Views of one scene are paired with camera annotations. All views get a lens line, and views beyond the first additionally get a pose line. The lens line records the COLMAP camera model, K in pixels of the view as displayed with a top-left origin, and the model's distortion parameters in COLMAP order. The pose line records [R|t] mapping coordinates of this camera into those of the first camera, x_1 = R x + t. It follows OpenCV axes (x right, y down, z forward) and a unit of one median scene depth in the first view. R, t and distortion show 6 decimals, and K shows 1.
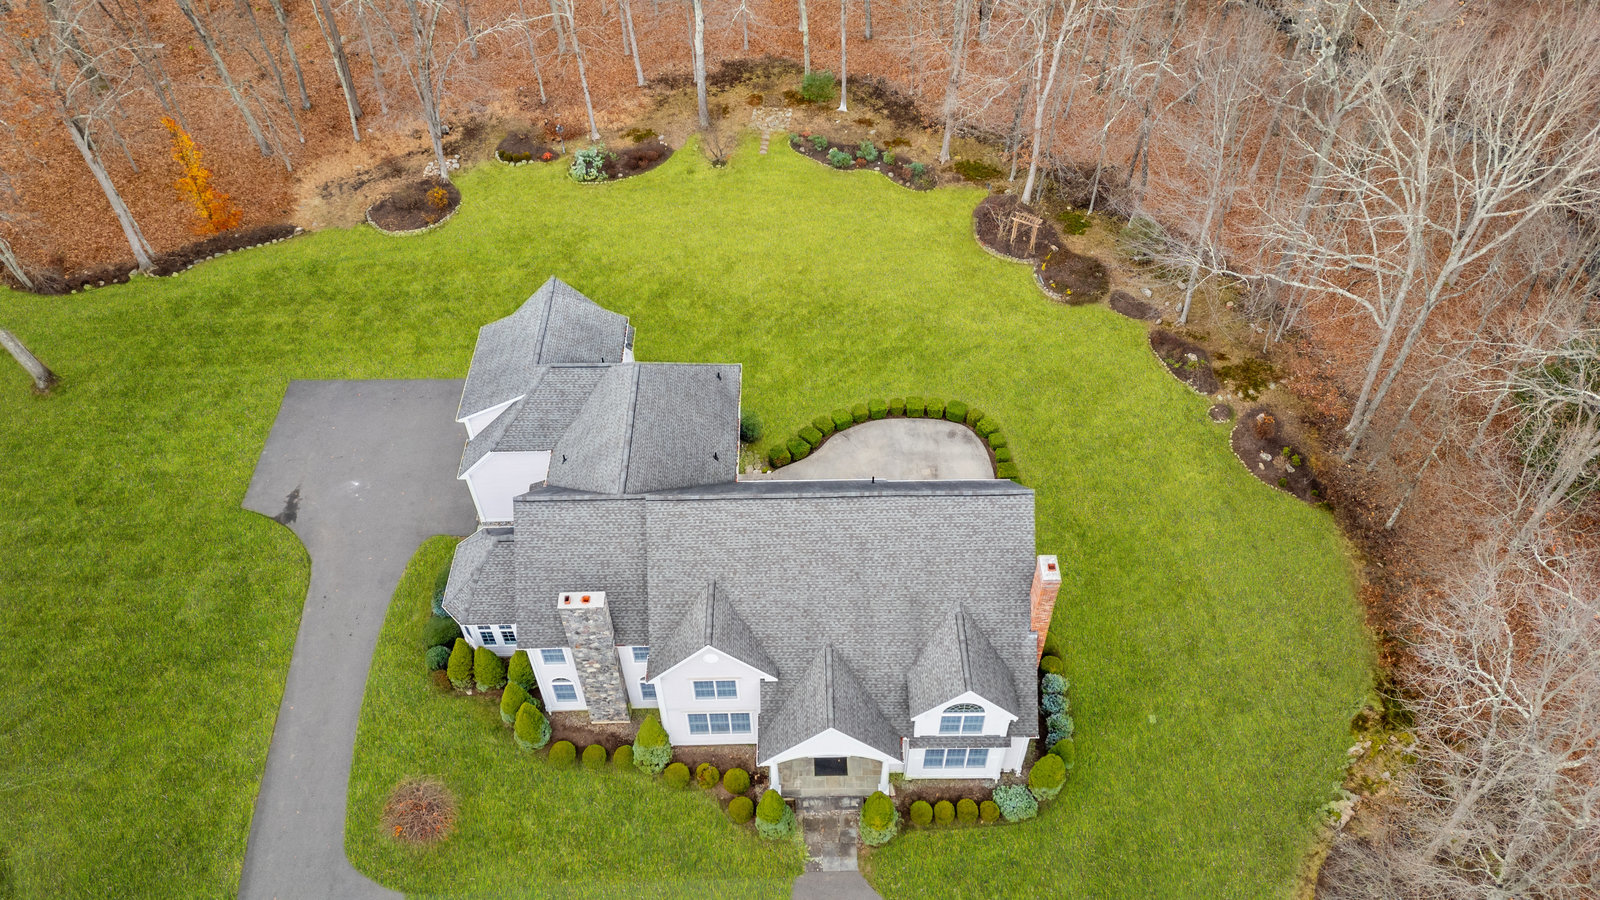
lens RADIAL K [[1149.4, 0, 807.4], [0, 1149.4, 452.6], [0, 0, 1]] dist [0.053763, -0.061763]
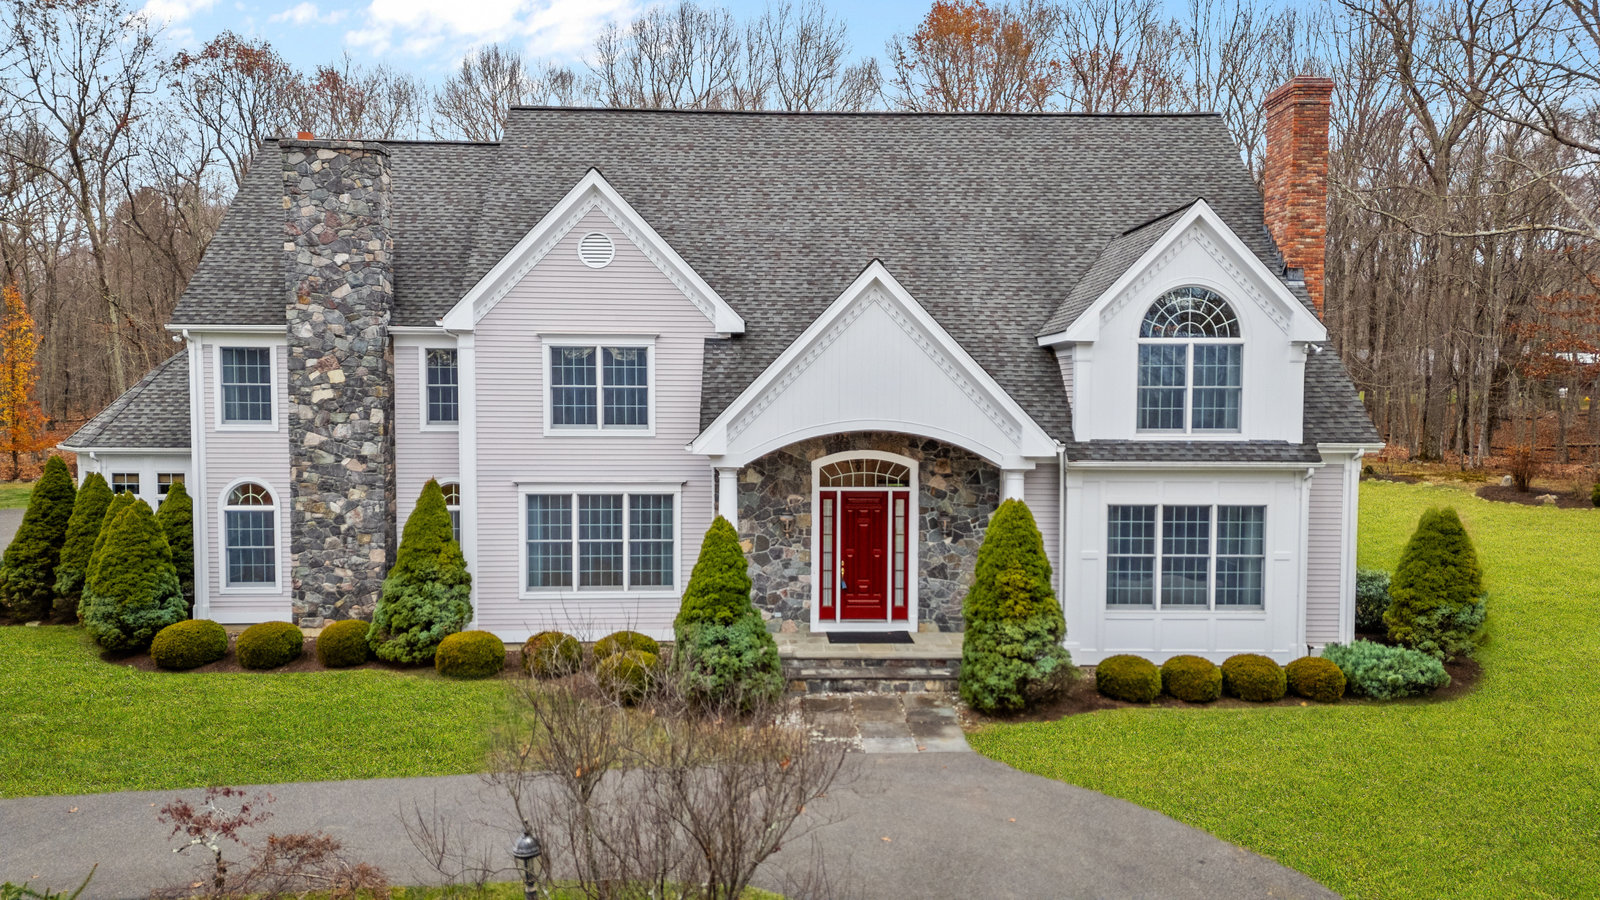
lens RADIAL K [[1149.4, 0, 810.8], [0, 1149.4, 452.7], [0, 0, 1]] dist [0.053763, -0.061763]
pose [[0.999812, 0.005505, 0.018599, -0.008360], [0.009219, 0.708808, -0.705341, 0.533701], [-0.017066, 0.705380, 0.708624, 0.716995]]
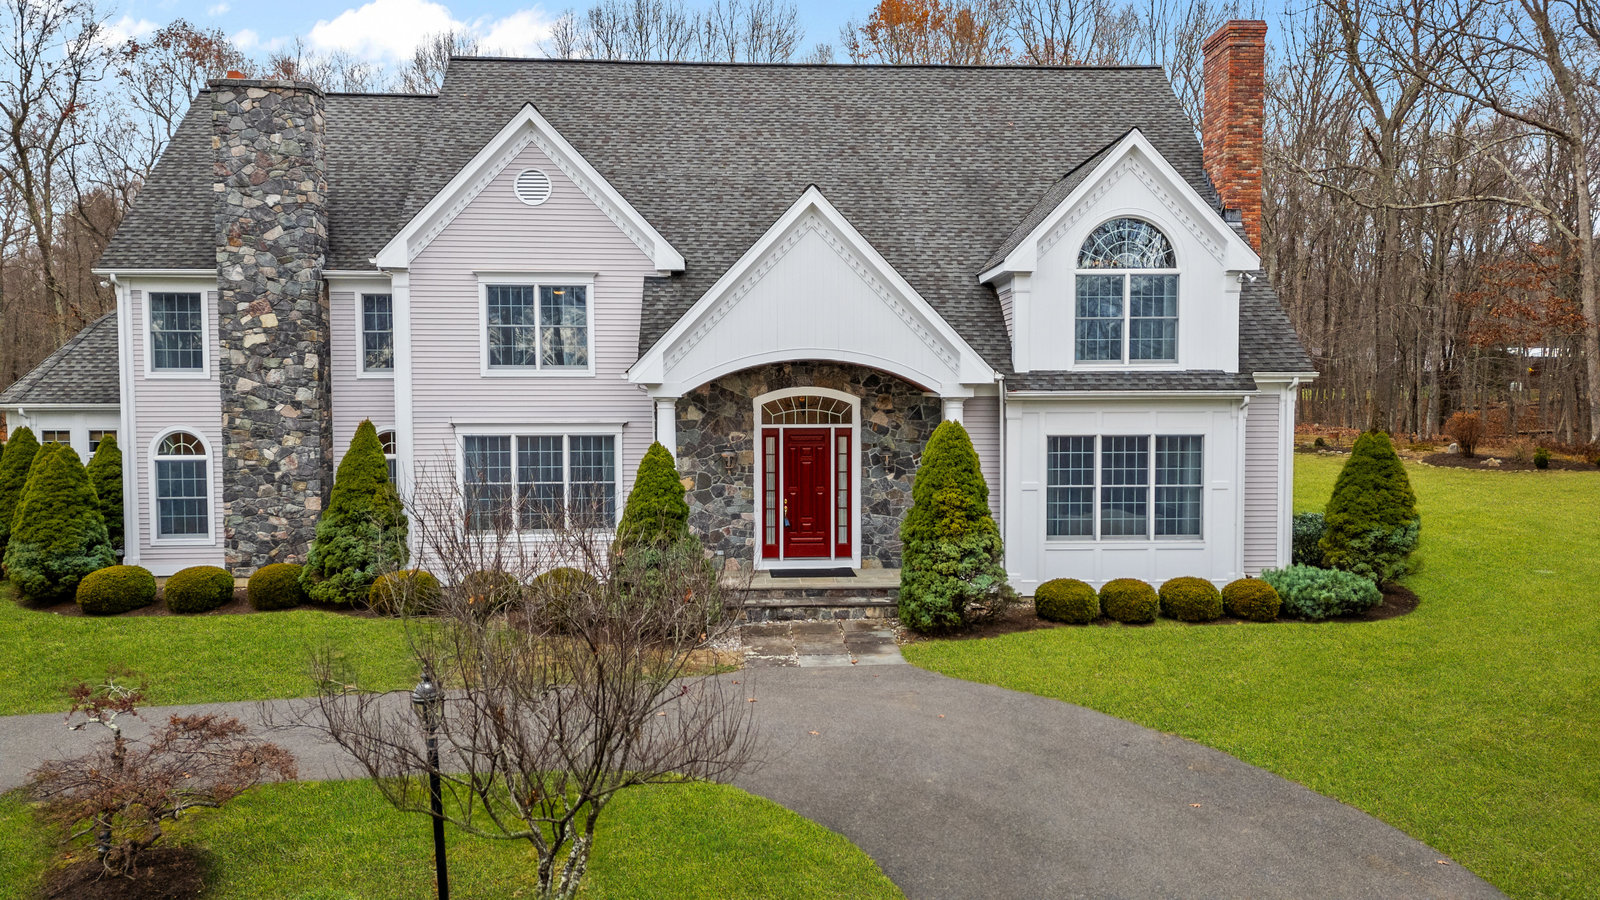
lens RADIAL K [[1149.4, 0, 816.7], [0, 1149.4, 457.4], [0, 0, 1]] dist [0.053763, -0.061763]
pose [[0.998811, -0.003847, 0.048604, 0.002634], [0.037204, 0.704451, -0.708777, 0.552056], [-0.031512, 0.709742, 0.703756, 0.737583]]
